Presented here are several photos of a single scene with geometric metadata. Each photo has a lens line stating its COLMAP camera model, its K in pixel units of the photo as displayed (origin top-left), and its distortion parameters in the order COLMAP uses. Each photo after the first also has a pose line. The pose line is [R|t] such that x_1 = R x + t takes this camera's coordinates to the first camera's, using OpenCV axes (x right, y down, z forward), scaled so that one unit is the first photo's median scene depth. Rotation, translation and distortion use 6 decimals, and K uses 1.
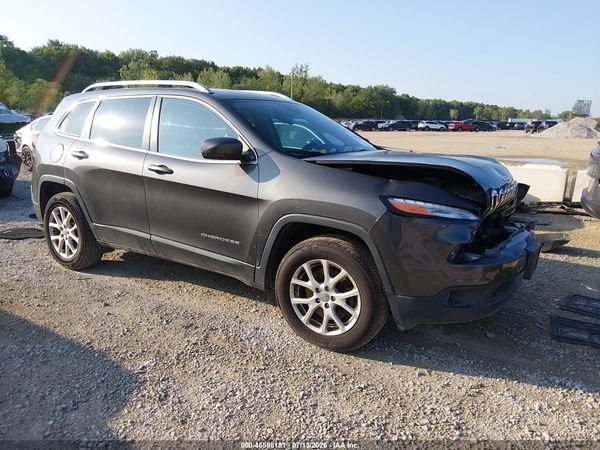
lens RADIAL K [[445.2, 0, 300.0], [0, 445.2, 225.0], [0, 0, 1]] dist [0.113256, -0.172630]
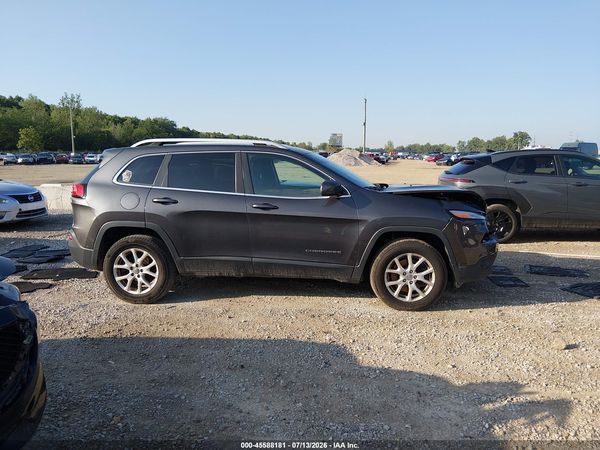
lens RADIAL K [[445.2, 0, 300.0], [0, 445.2, 225.0], [0, 0, 1]] dist [0.113256, -0.172630]
pose [[0.892990, -0.090801, 0.440823, -0.905625], [0.120542, 0.991907, -0.039870, -0.005152], [-0.433635, 0.088741, 0.896708, -0.253751]]
